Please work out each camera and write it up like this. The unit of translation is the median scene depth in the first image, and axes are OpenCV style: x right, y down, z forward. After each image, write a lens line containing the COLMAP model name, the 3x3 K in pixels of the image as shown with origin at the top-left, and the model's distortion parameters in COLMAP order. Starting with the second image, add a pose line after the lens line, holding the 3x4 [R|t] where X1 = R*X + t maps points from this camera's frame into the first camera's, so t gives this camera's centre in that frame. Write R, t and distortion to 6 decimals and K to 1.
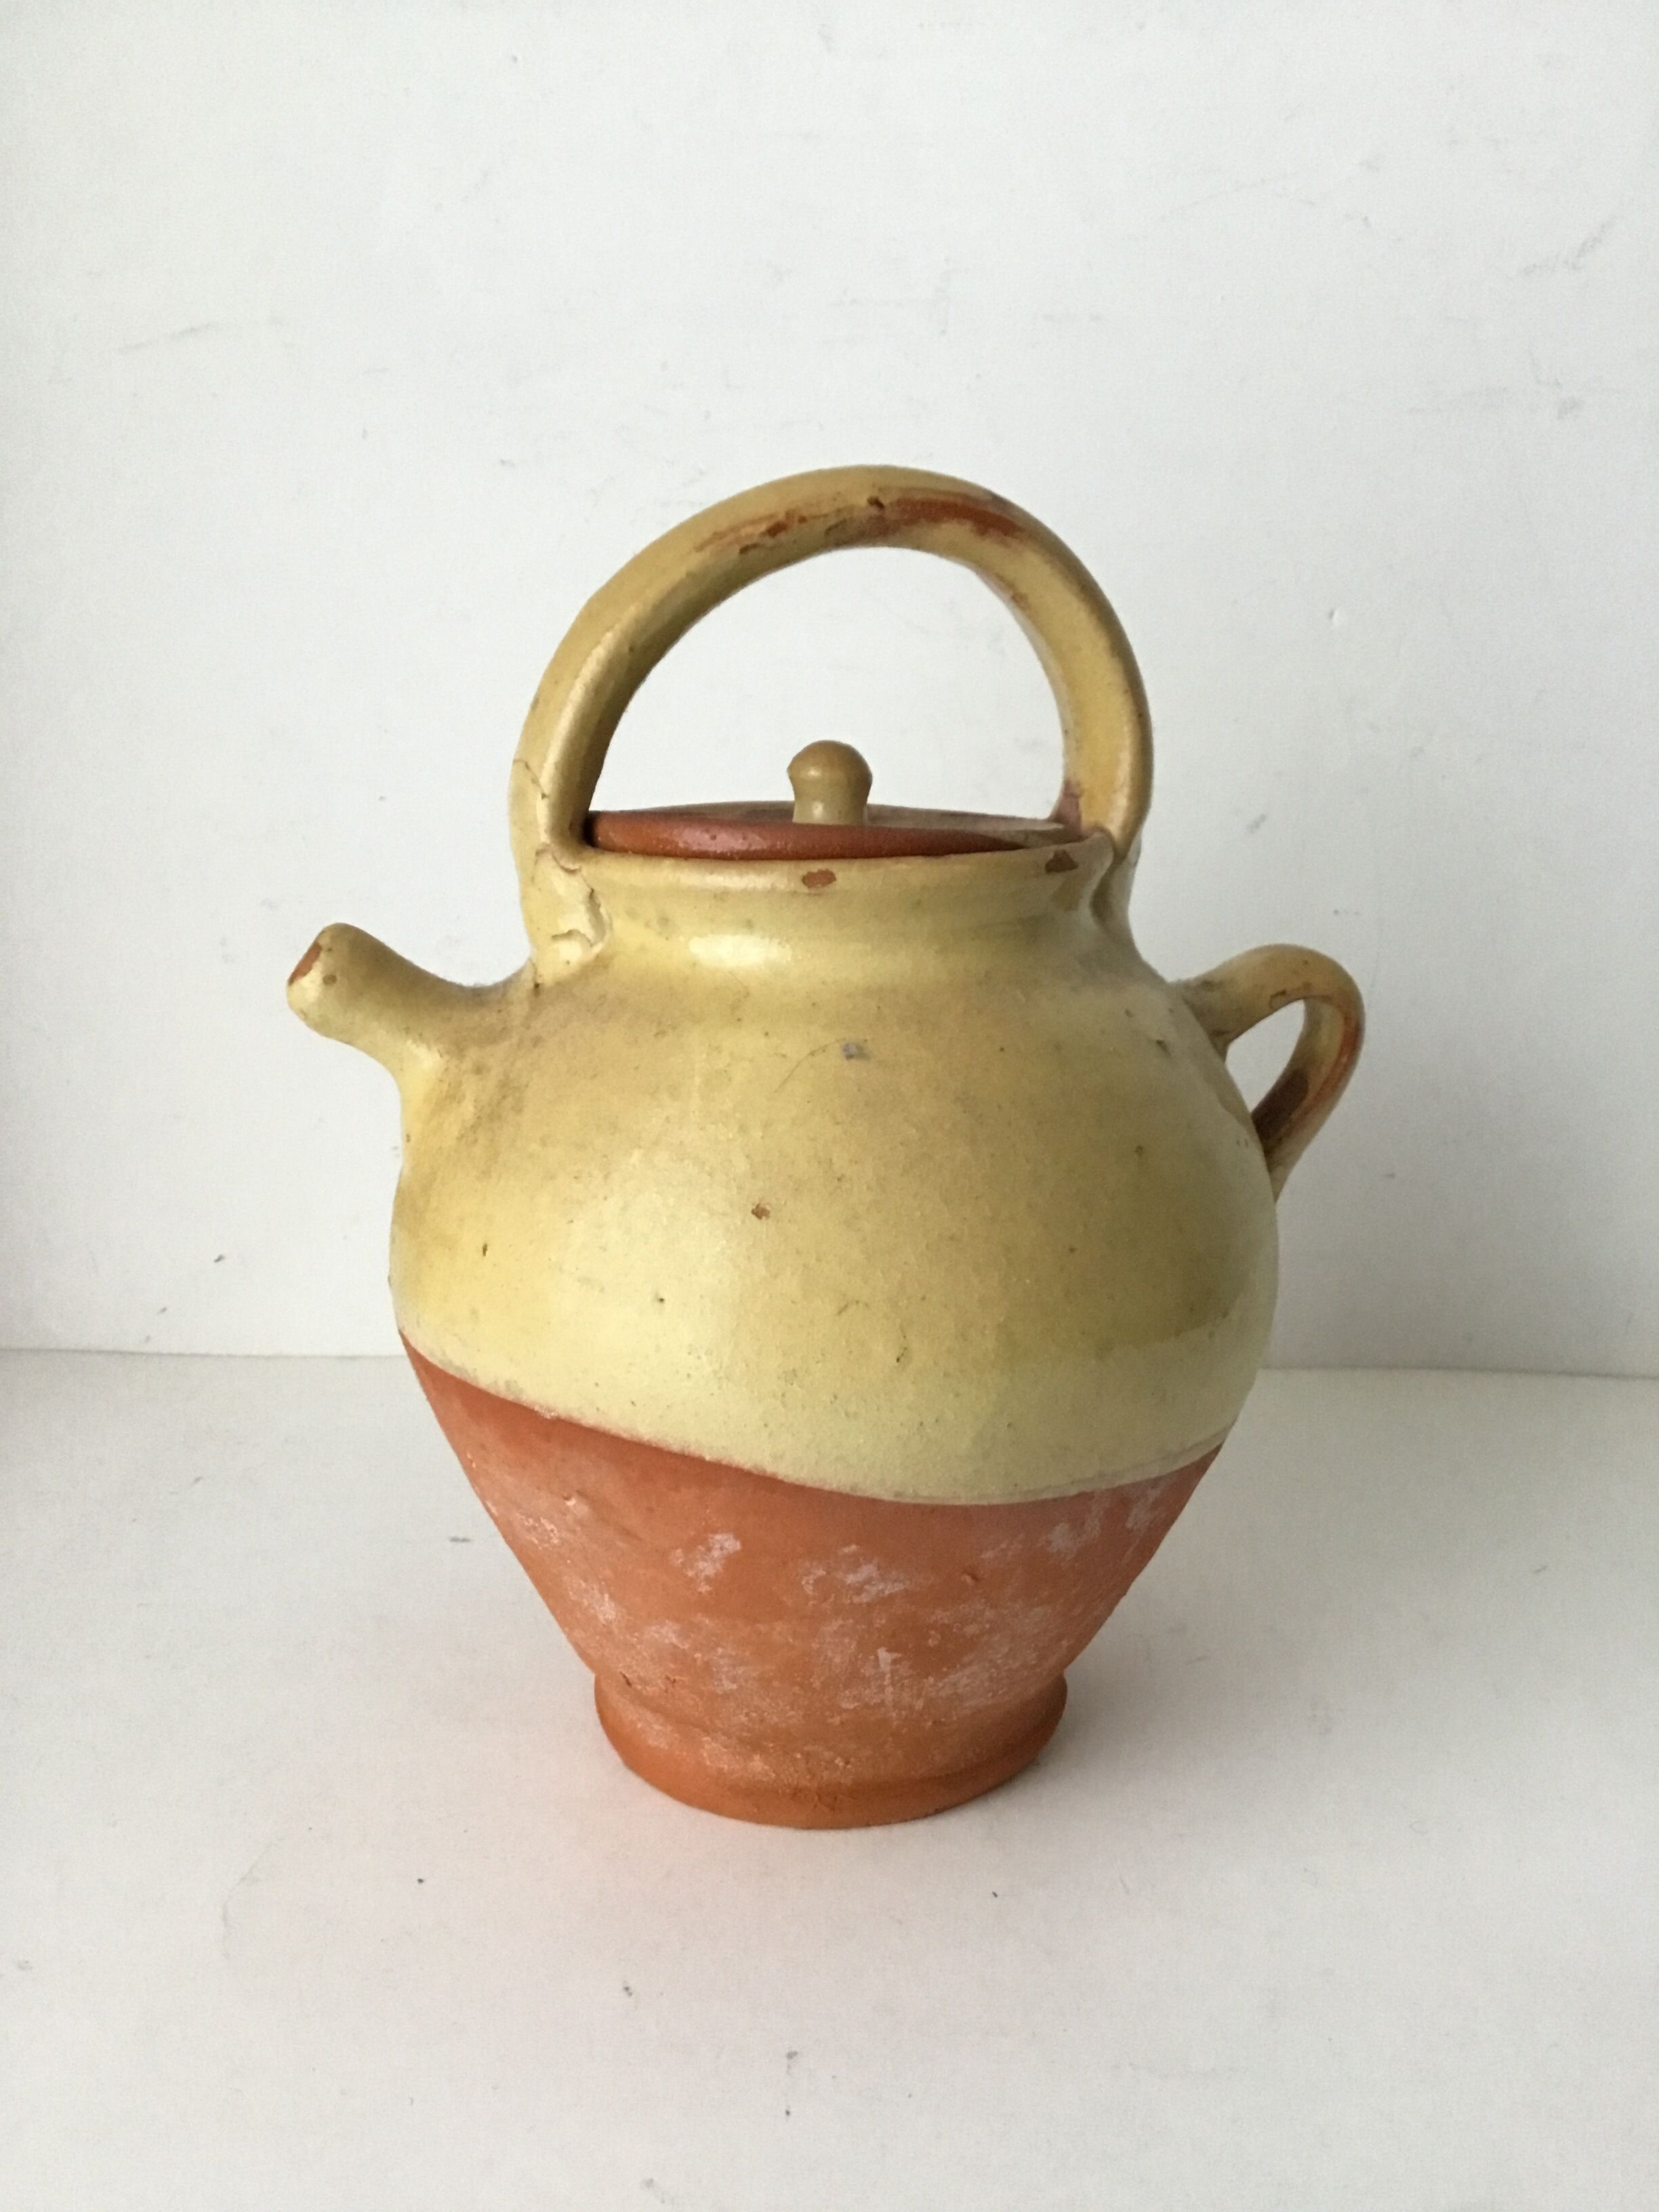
lens RADIAL K [[2051.6, 0, 857.2], [0, 2051.6, 1104.9], [0, 0, 1]] dist [0.098549, -0.256514]
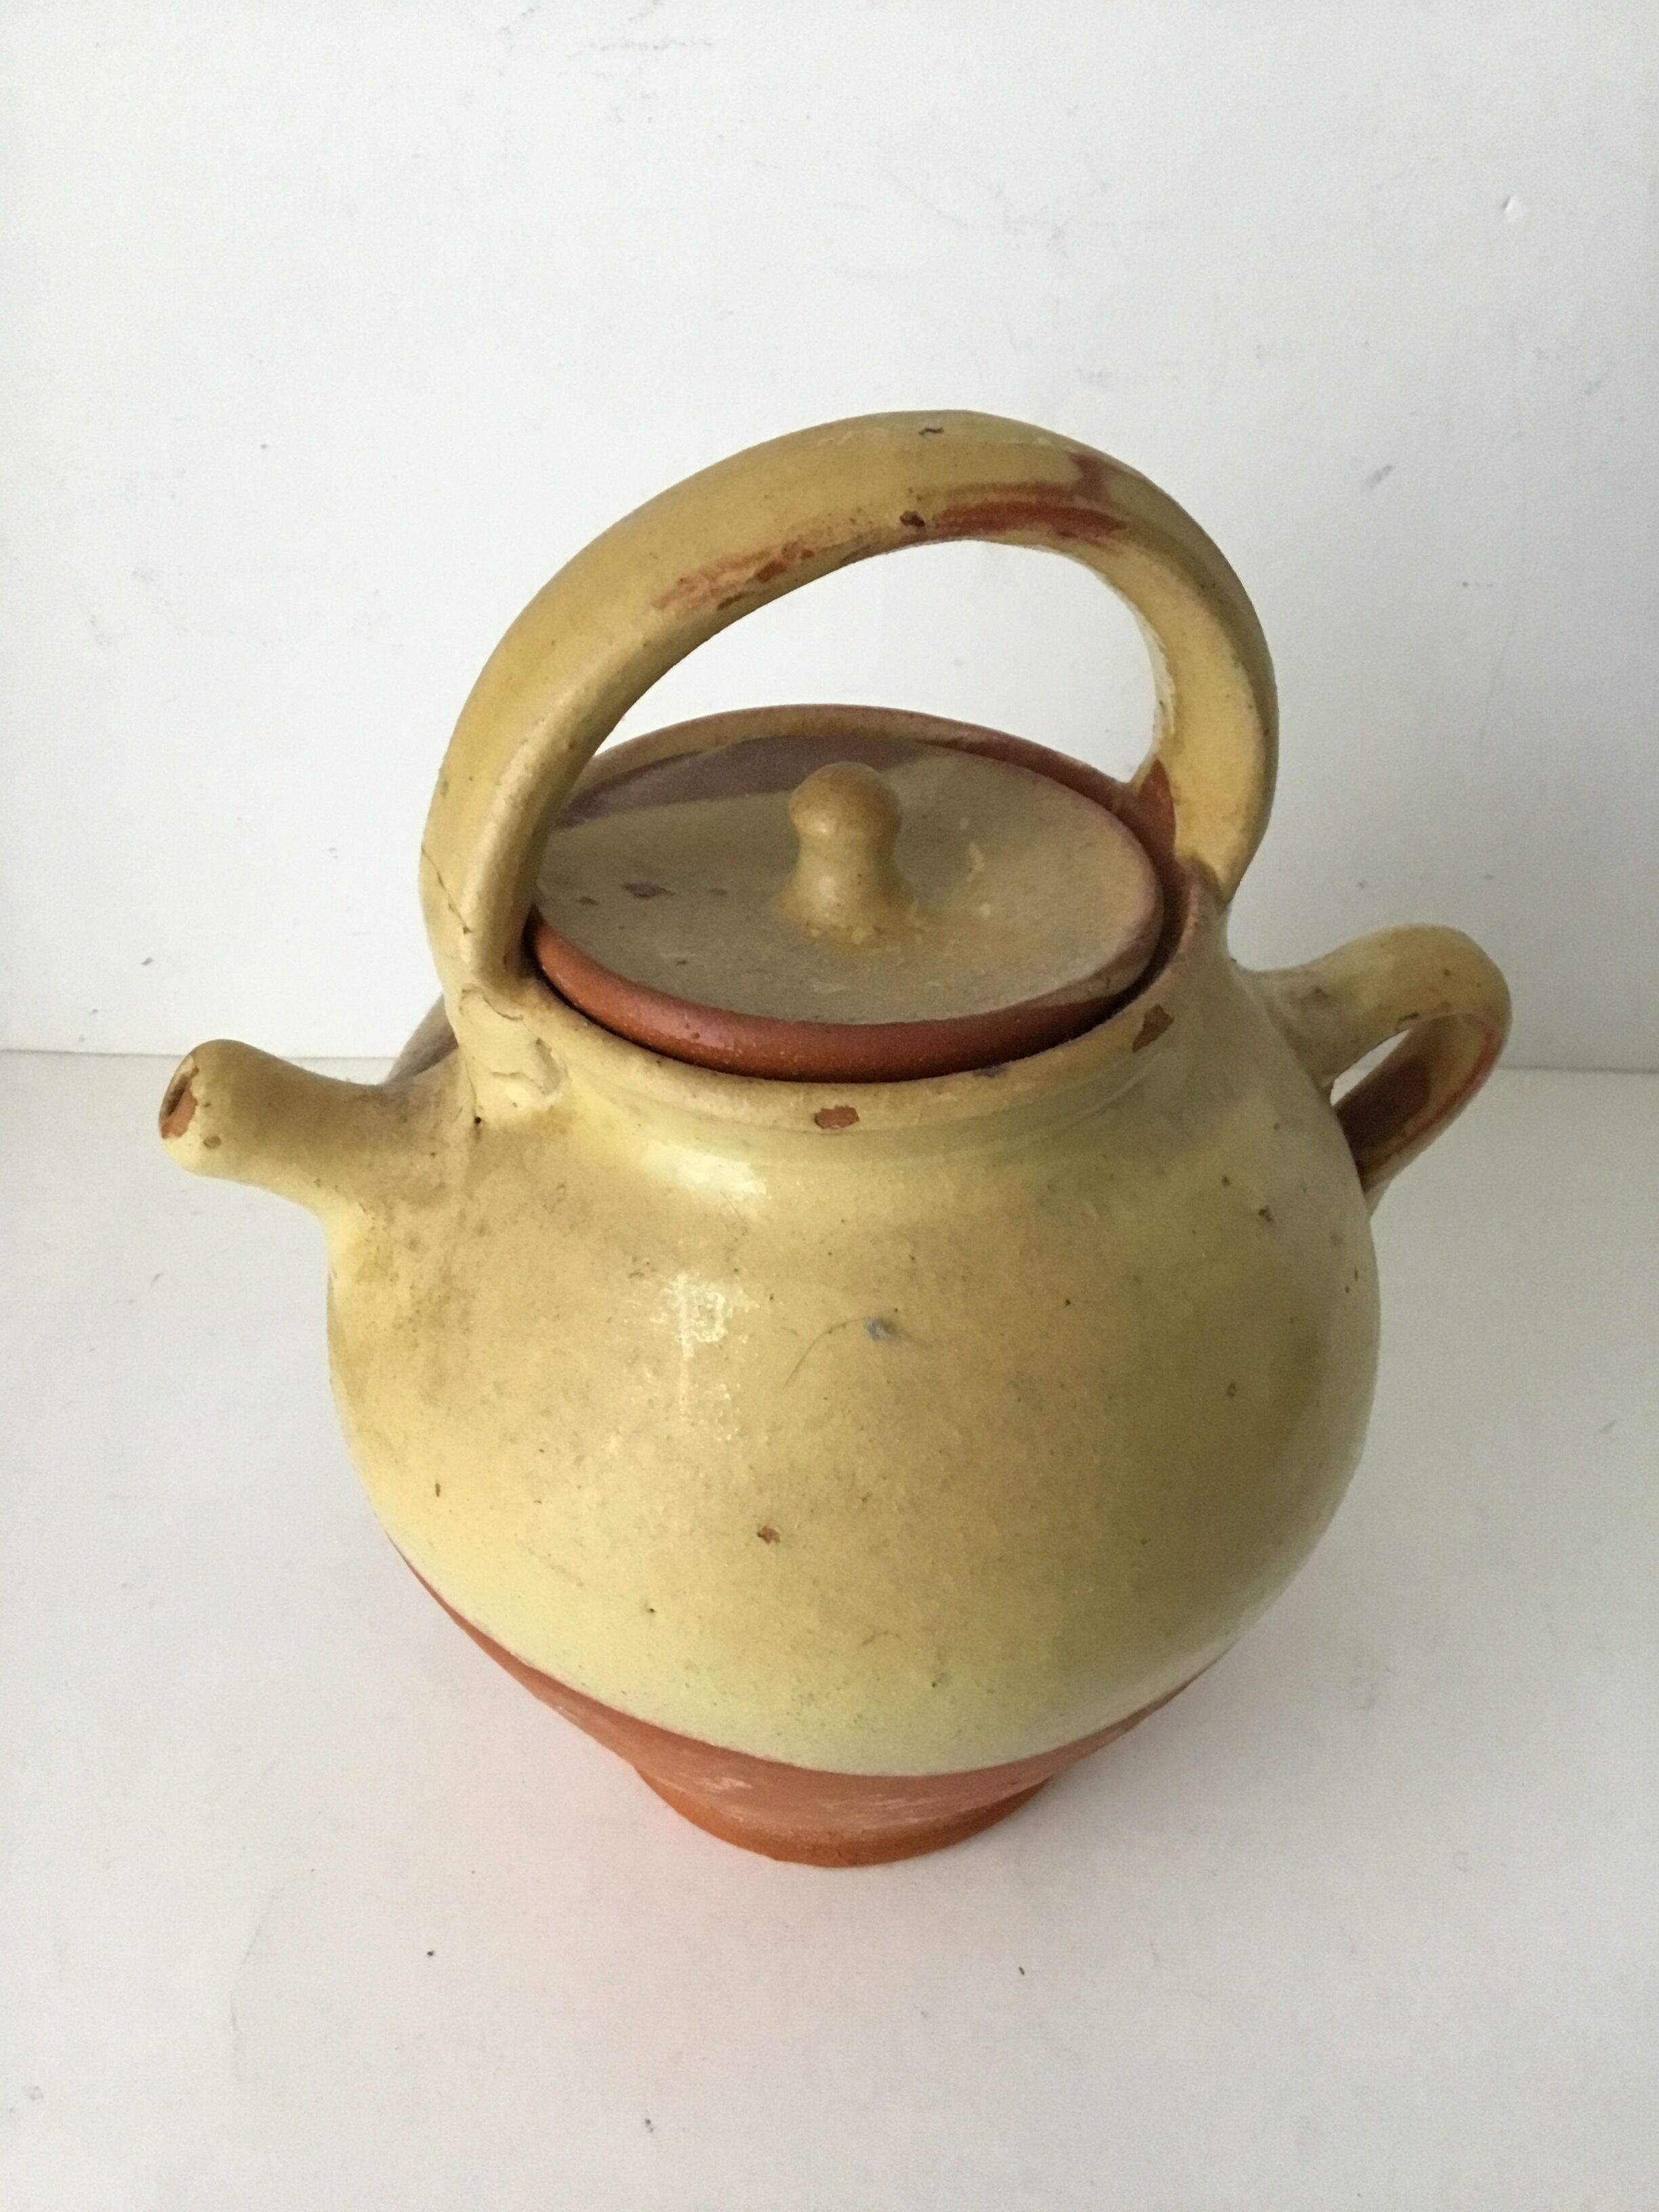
lens RADIAL K [[2051.6, 0, 857.2], [0, 2051.6, 1104.9], [0, 0, 1]] dist [0.098549, -0.256514]
pose [[0.999997, -0.002363, 0.000436, -0.010853], [0.001966, 0.908767, 0.417299, -0.419048], [-0.001383, -0.417297, 0.908769, 0.303344]]
